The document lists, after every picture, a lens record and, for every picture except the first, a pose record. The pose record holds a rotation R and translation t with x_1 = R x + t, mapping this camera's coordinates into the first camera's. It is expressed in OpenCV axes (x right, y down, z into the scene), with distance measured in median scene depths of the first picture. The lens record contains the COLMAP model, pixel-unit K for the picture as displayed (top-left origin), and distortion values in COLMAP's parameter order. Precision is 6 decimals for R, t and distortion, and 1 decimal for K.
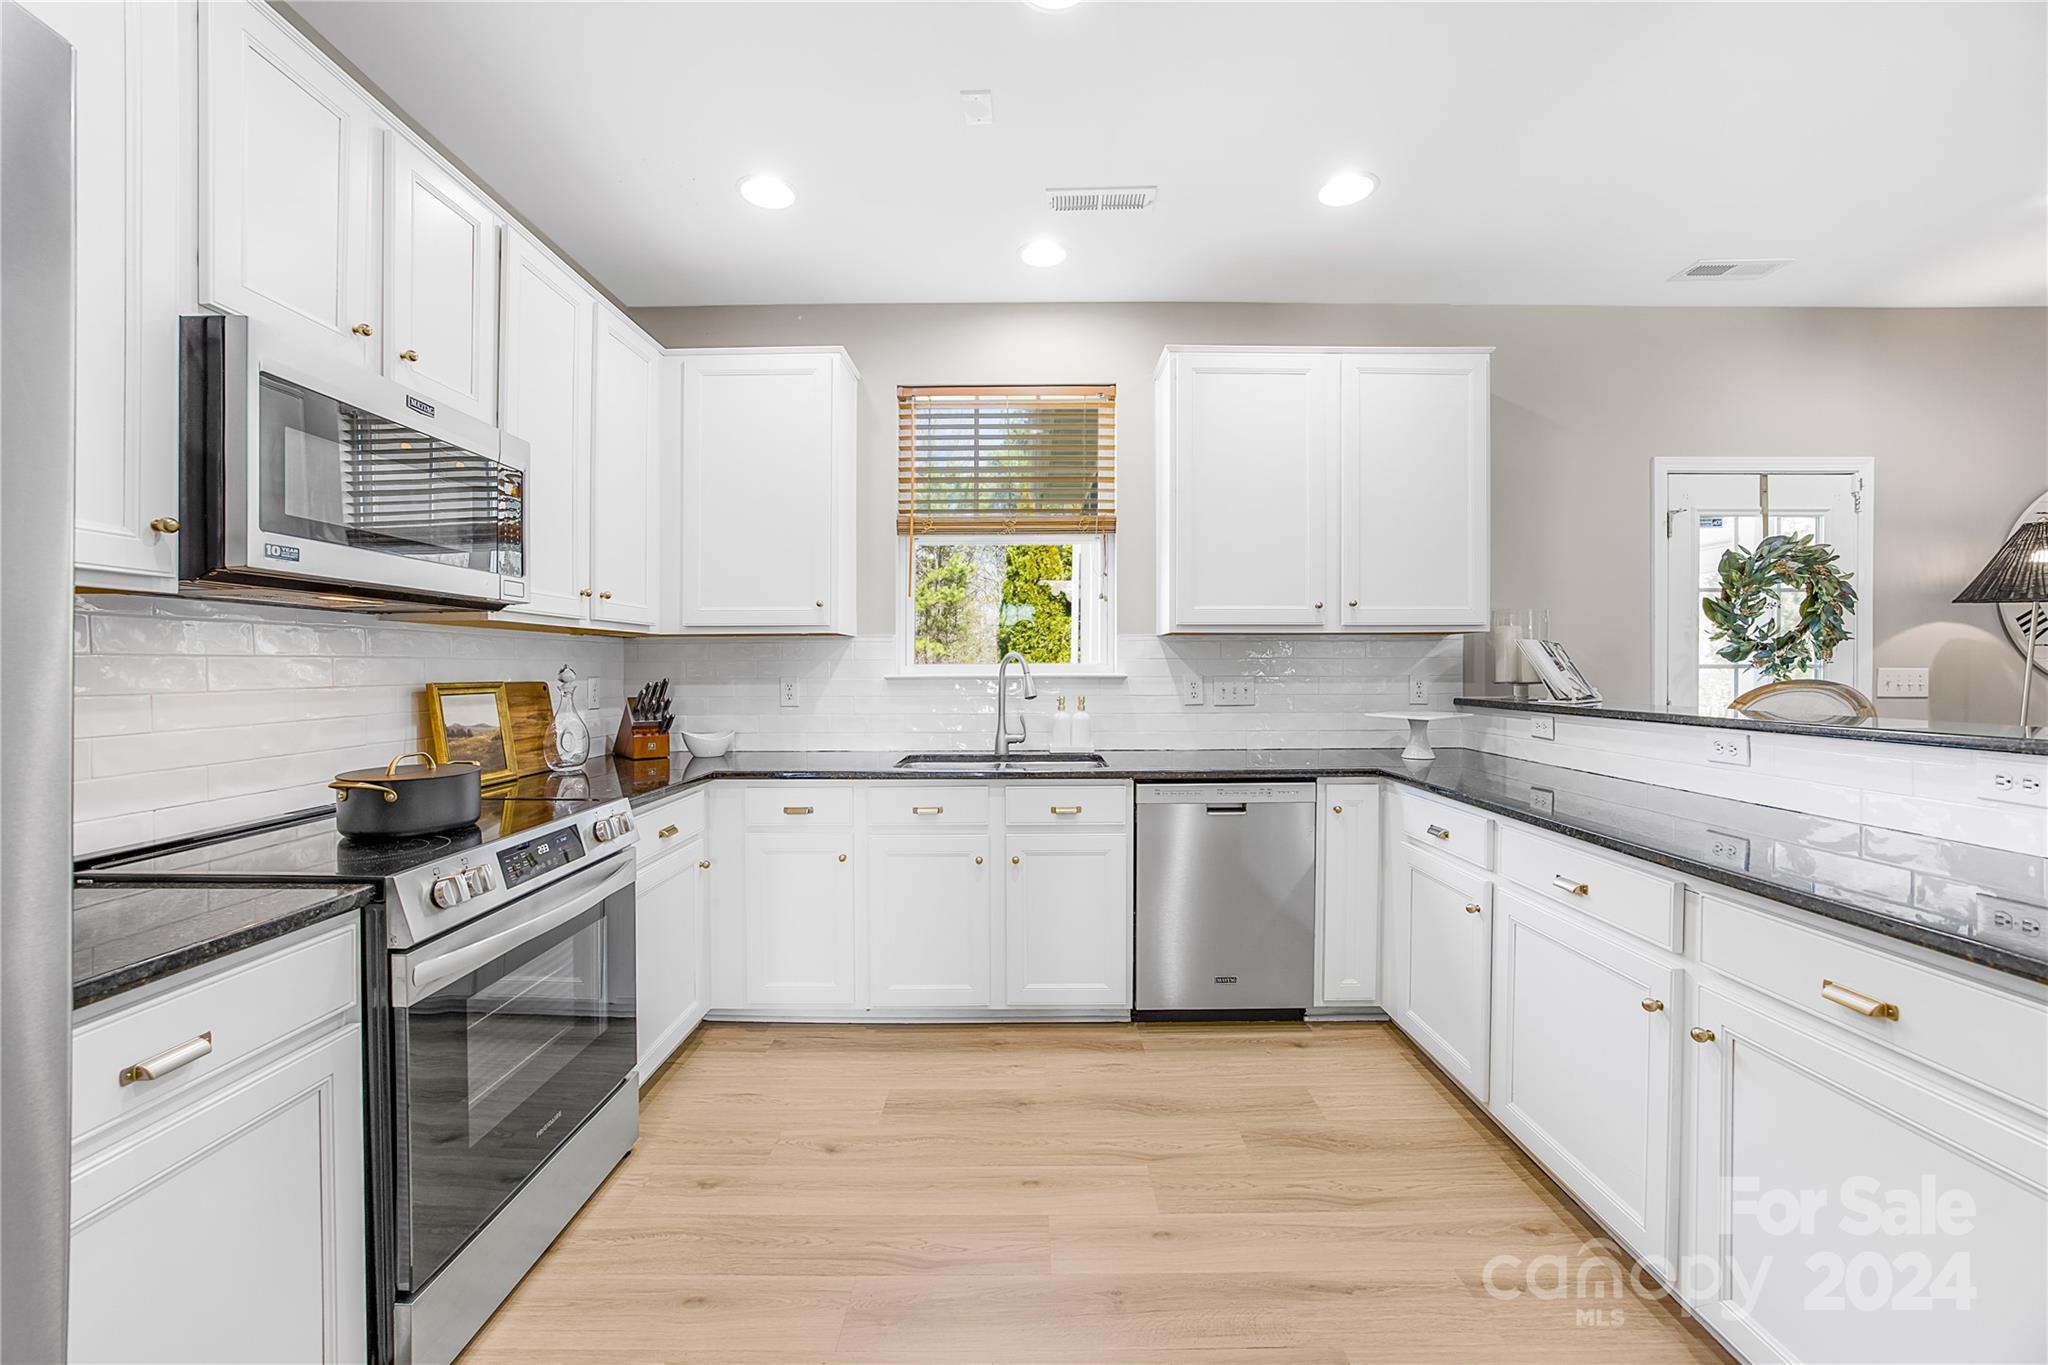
lens RADIAL K [[863.2, 0, 1023.5], [0, 863.2, 674.5], [0, 0, 1]] dist [0.000815, 0.000228]
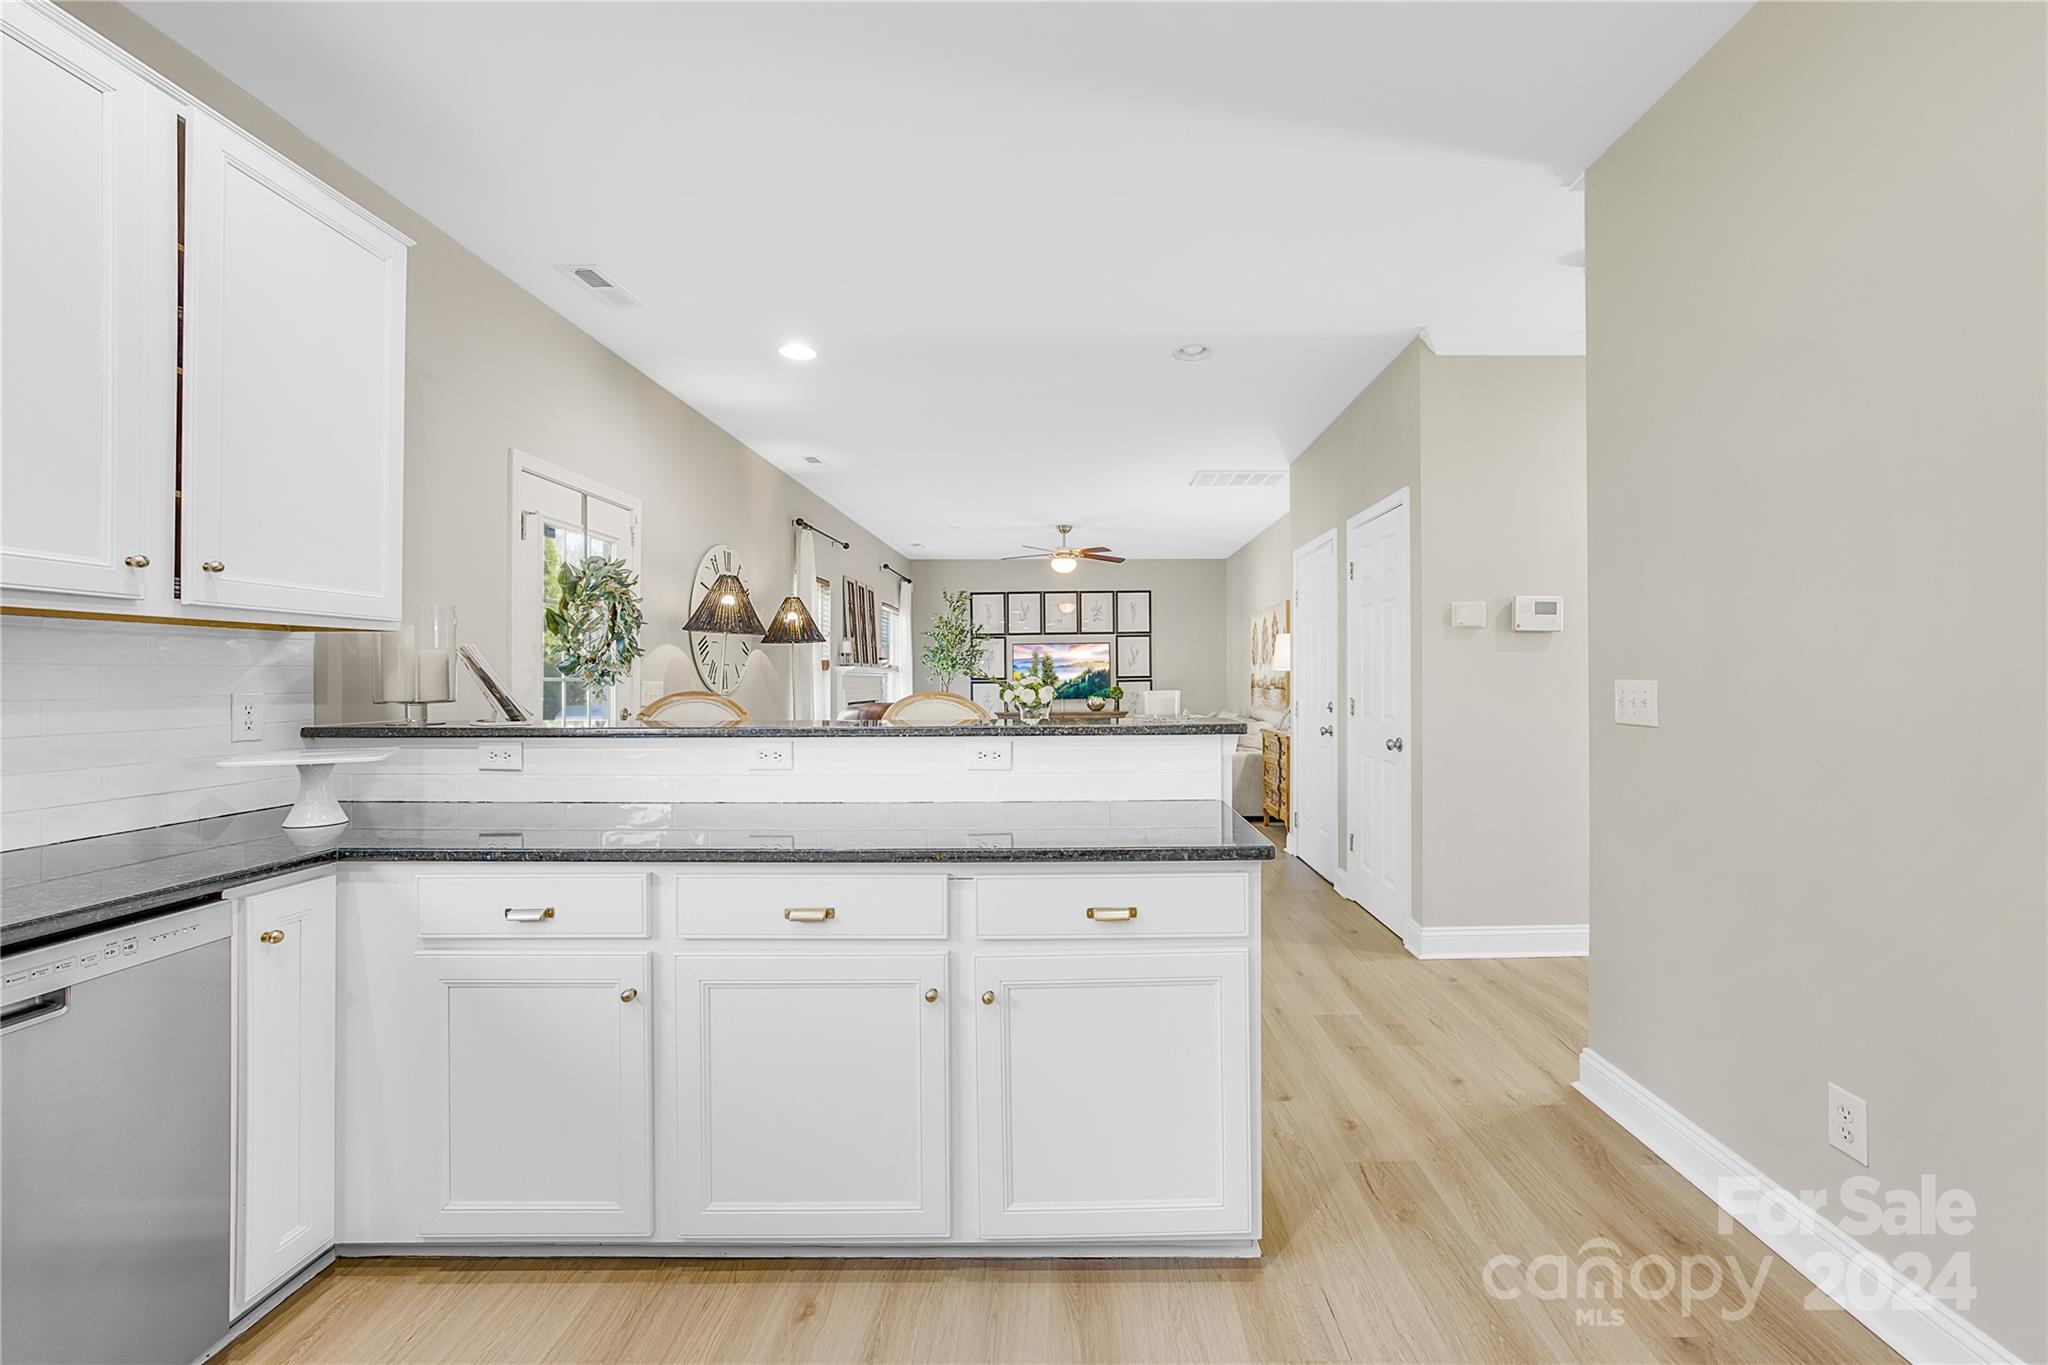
lens RADIAL K [[863.2, 0, 1026.0], [0, 863.2, 678.9], [0, 0, 1]] dist [0.000815, 0.000228]
pose [[-0.033337, -0.000435, 0.999444, -0.199133], [0.008584, 0.999963, 0.000722, -0.006097], [-0.999407, 0.008604, -0.033332, 0.516634]]
